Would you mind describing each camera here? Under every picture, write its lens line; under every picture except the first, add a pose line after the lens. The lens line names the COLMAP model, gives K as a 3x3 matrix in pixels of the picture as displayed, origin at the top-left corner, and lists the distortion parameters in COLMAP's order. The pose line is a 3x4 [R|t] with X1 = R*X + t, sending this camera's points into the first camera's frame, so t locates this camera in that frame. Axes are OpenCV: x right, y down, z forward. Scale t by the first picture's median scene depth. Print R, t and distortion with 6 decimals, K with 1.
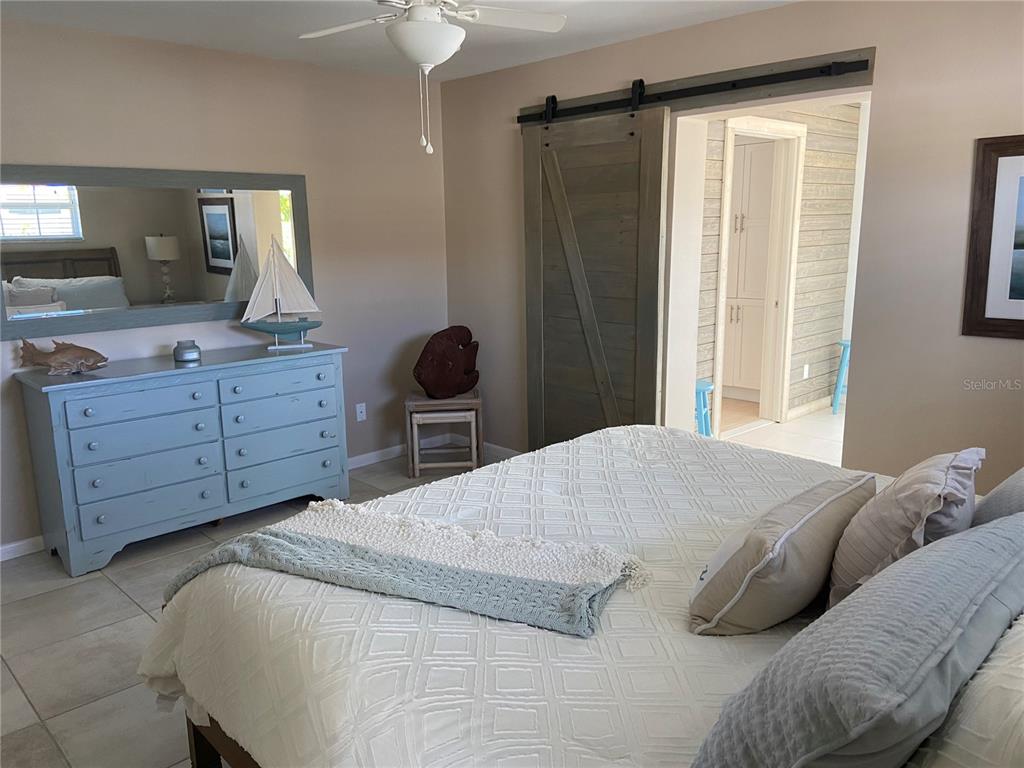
lens RADIAL K [[776.2, 0, 514.2], [0, 776.2, 378.5], [0, 0, 1]] dist [0.138990, -0.162710]
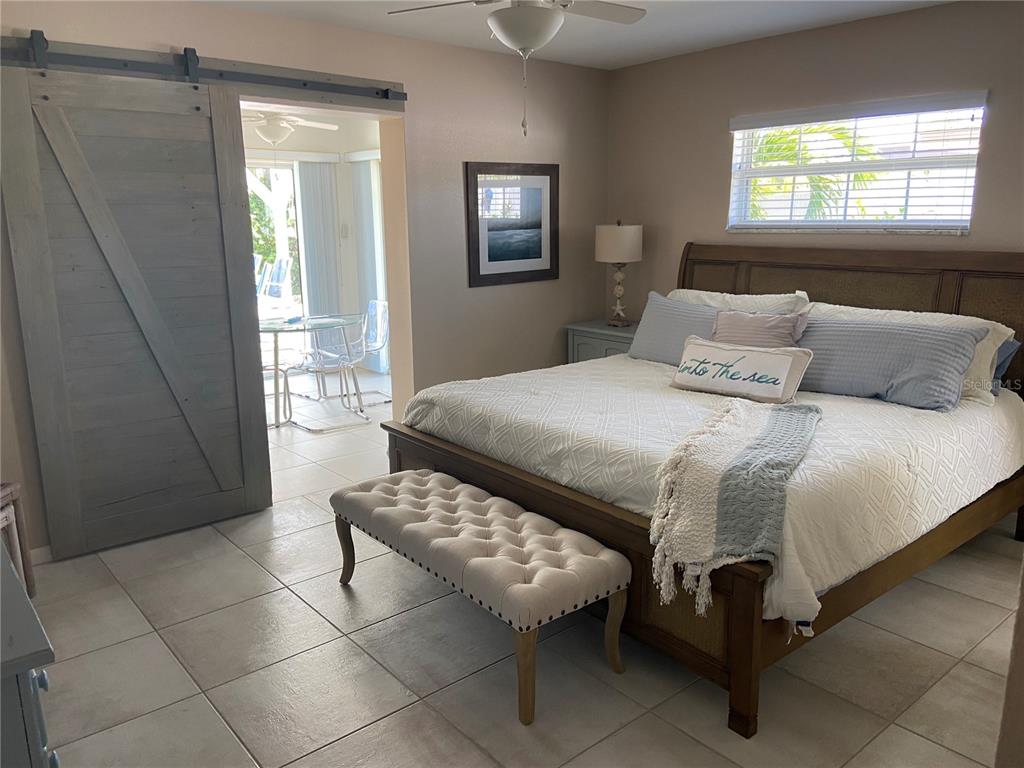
lens RADIAL K [[776.2, 0, 514.2], [0, 776.2, 378.5], [0, 0, 1]] dist [0.138990, -0.162710]
pose [[0.068323, -0.203614, 0.976664, -0.826718], [0.190503, 0.963602, 0.187564, -0.130598], [-0.979306, 0.173242, 0.104625, 0.668371]]
